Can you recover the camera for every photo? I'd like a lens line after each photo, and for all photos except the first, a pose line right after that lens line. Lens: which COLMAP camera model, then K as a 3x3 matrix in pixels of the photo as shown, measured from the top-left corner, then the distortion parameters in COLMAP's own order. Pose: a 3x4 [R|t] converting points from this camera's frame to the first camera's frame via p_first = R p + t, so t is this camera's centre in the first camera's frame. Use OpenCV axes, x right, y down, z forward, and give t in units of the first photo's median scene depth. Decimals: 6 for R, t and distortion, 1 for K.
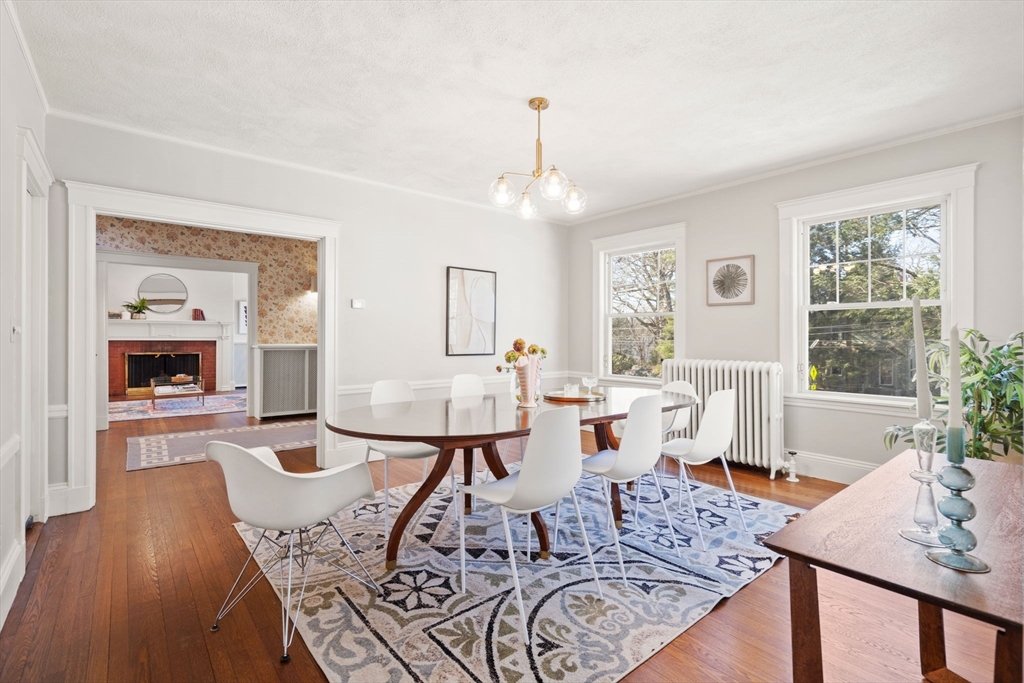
lens RADIAL K [[473.4, 0, 512.0], [0, 473.4, 341.5], [0, 0, 1]] dist [-0.011950, -0.000112]
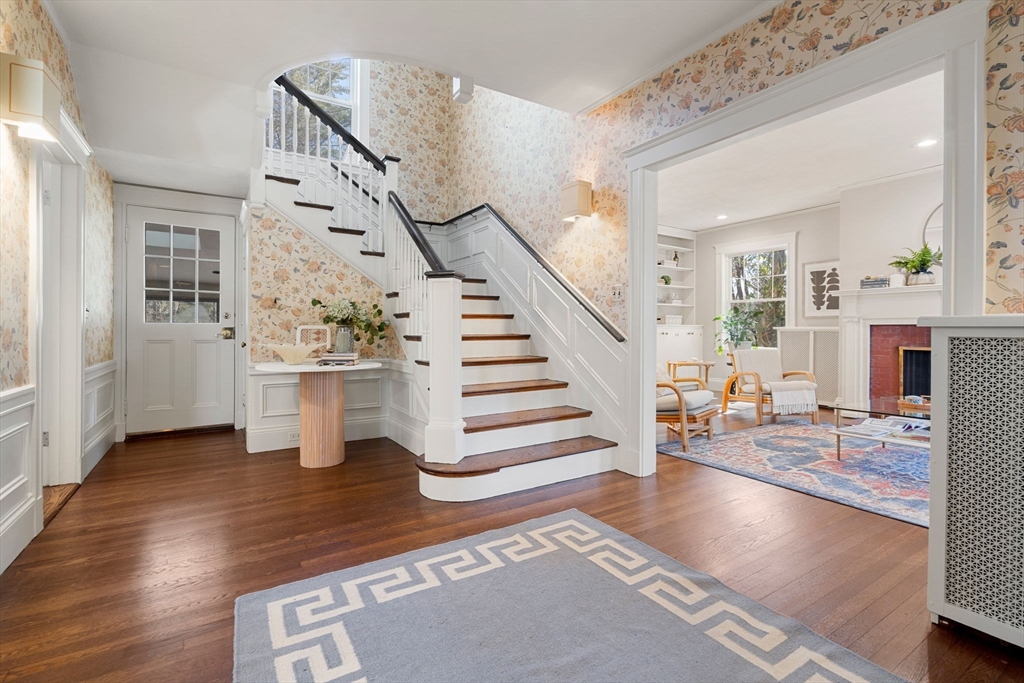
lens RADIAL K [[473.4, 0, 512.0], [0, 473.4, 341.5], [0, 0, 1]] dist [-0.011950, -0.000112]
pose [[-0.124398, 0.024978, -0.991918, -0.209981], [-0.003160, 0.999668, 0.025570, 0.004478], [0.992227, 0.006316, -0.124278, 0.615479]]
